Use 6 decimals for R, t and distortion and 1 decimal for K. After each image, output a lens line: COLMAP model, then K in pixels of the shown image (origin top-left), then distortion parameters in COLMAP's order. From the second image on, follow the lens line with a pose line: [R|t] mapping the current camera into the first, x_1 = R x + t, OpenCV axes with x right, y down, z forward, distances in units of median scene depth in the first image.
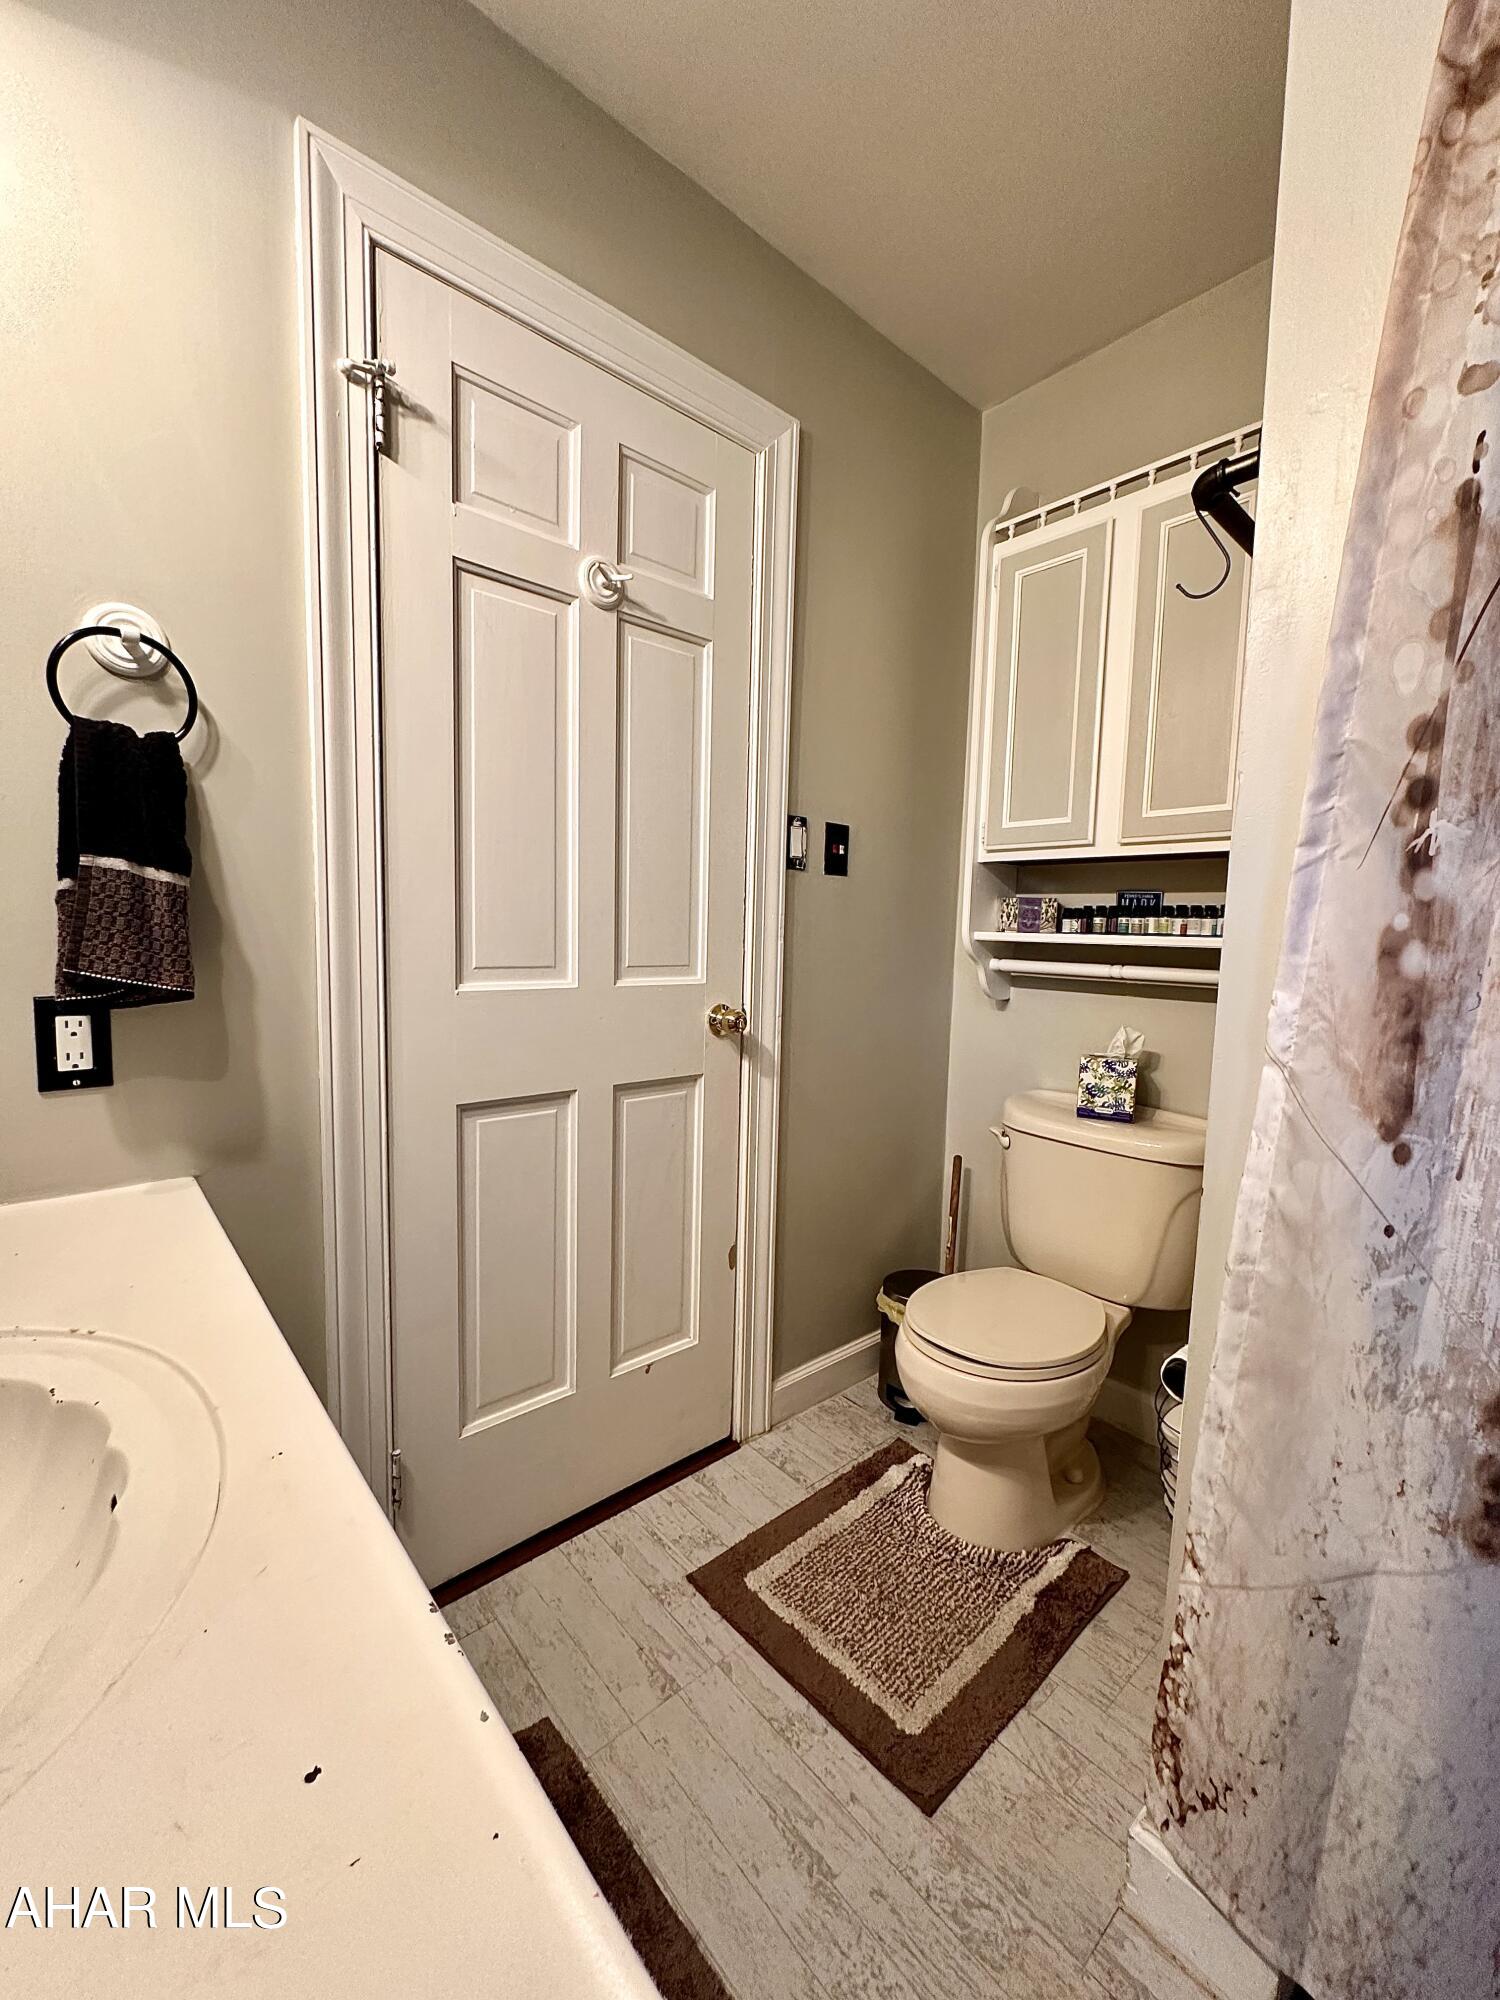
lens RADIAL K [[799.8, 0, 750.0], [0, 799.8, 1000.0], [0, 0, 1]] dist [-0.001863, 0.000083]
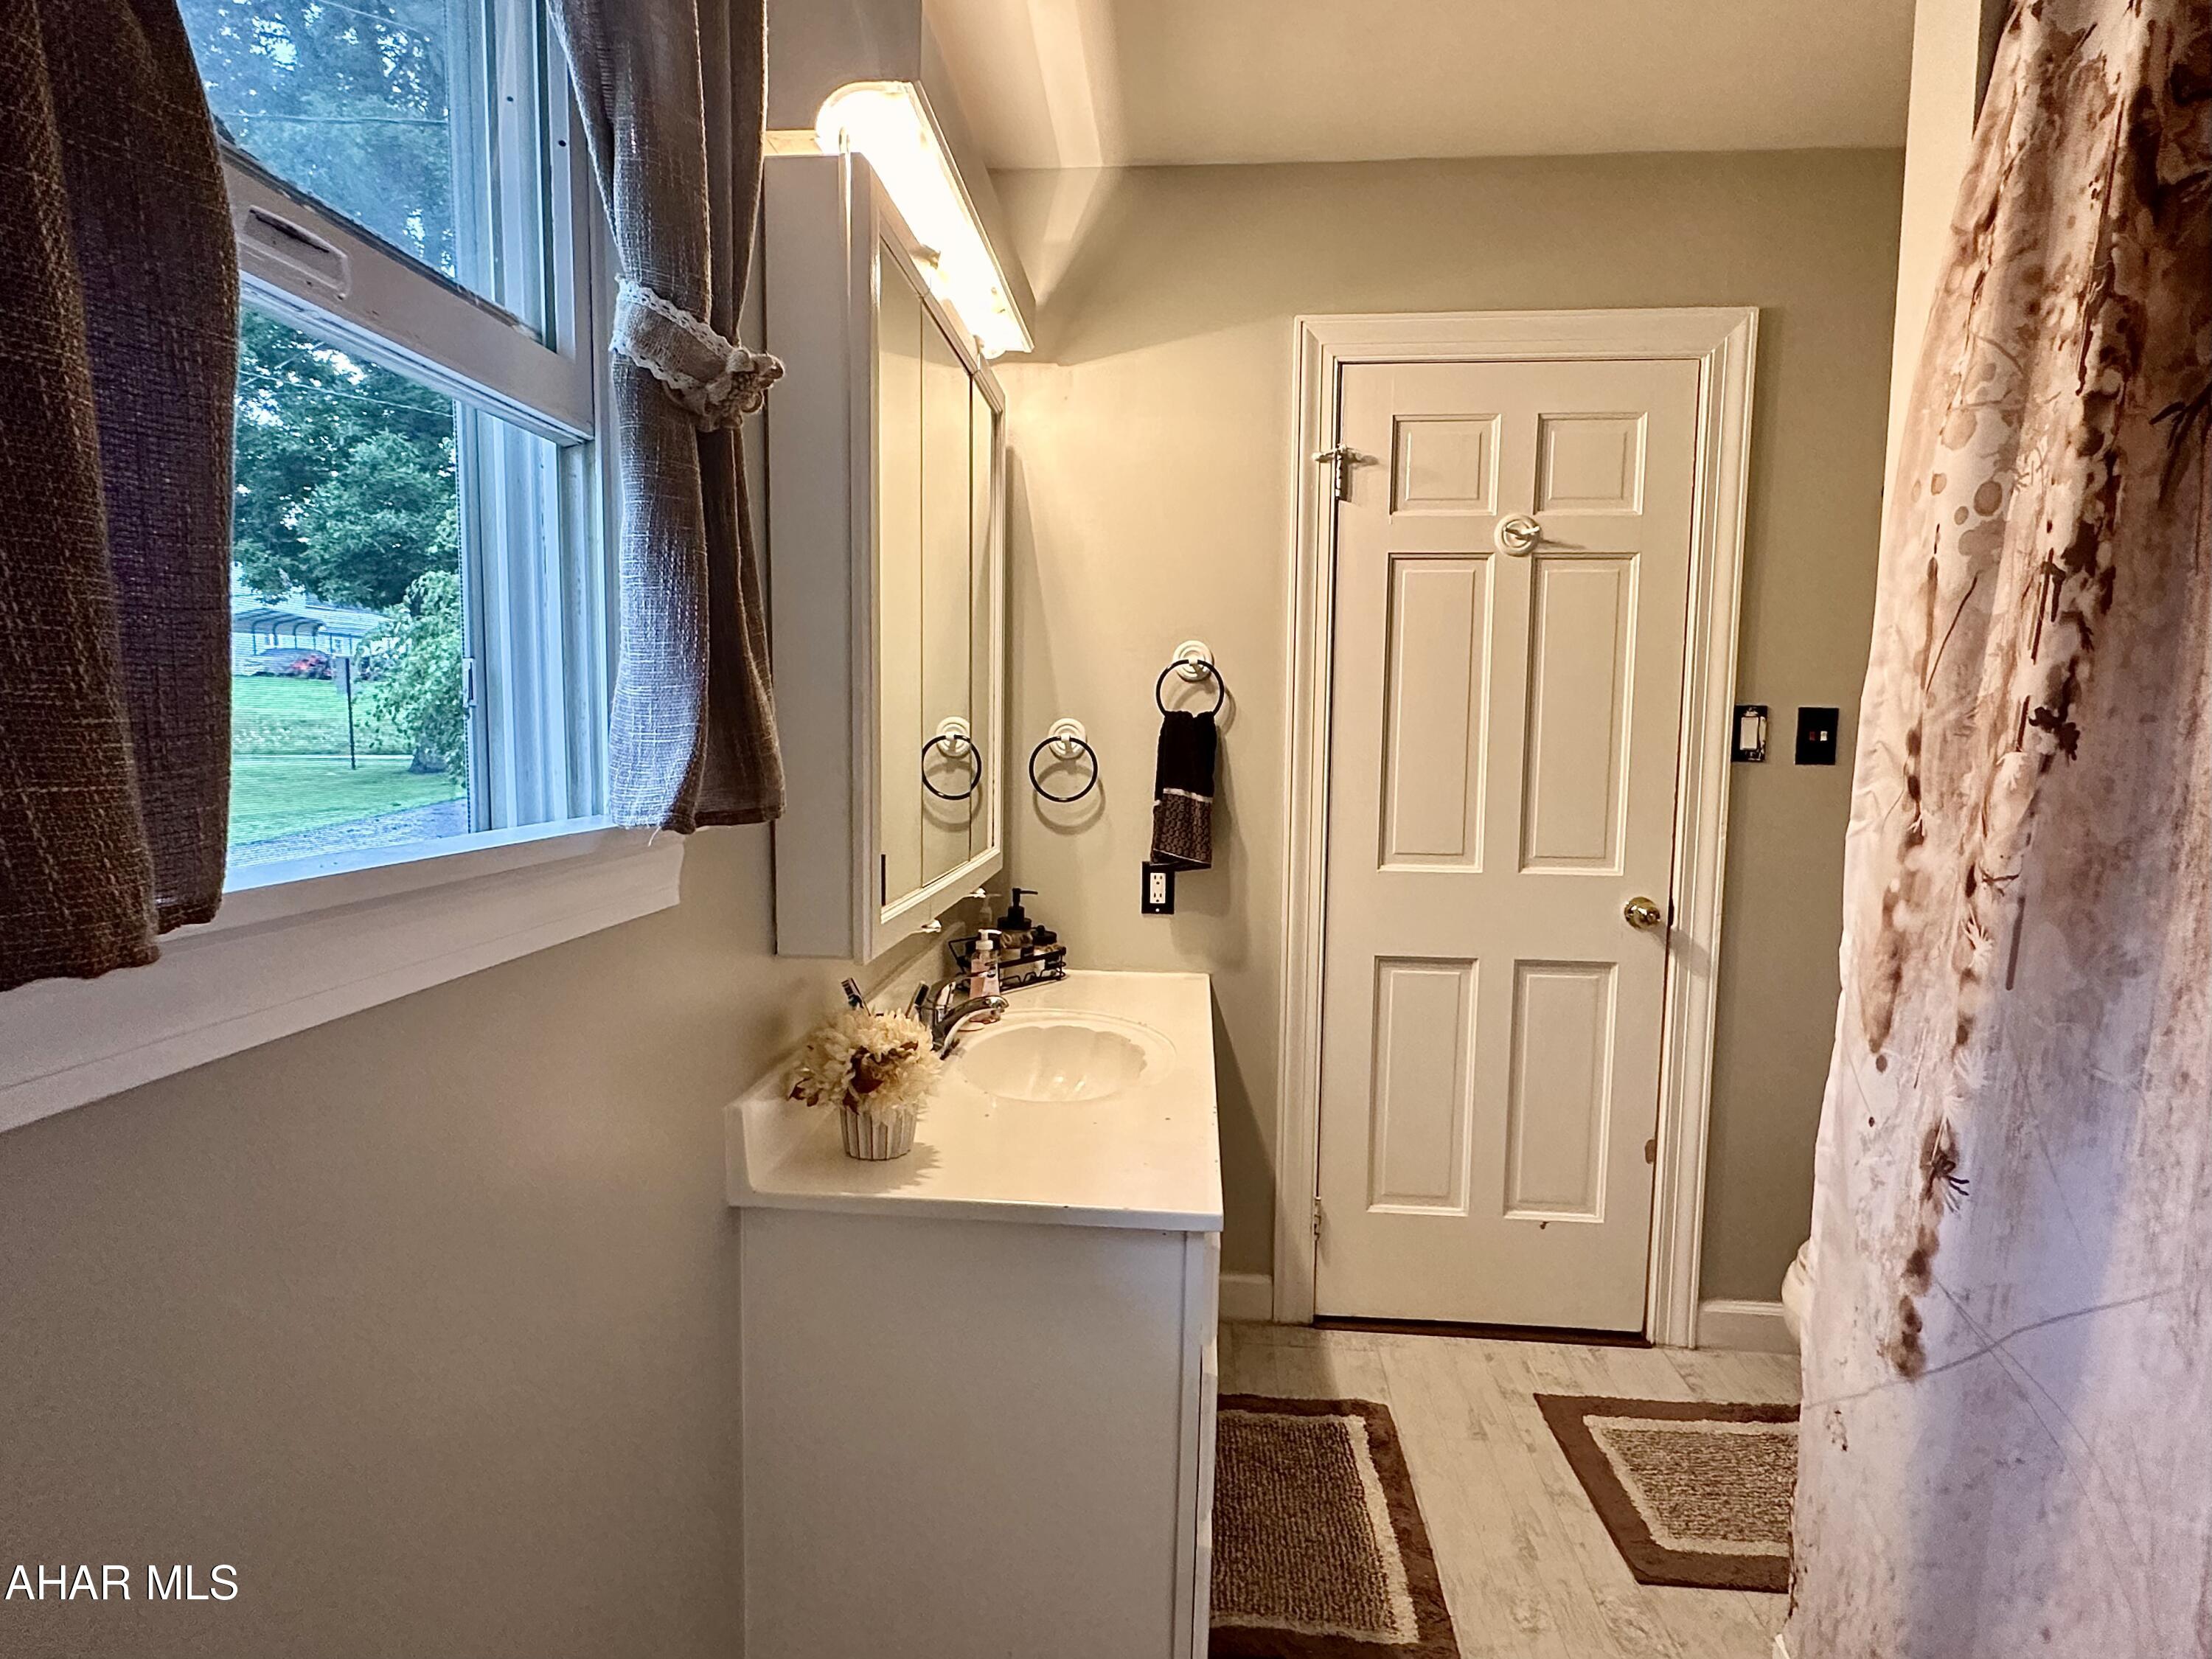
lens RADIAL K [[1085.1, 0, 1106.0], [0, 1085.1, 829.5], [0, 0, 1]] dist [0.020884, 0.000179]
pose [[0.697478, 0.043799, -0.715266, 0.684338], [-0.056116, 0.998404, 0.006416, -0.073572], [0.714406, 0.035663, 0.698822, -0.667915]]
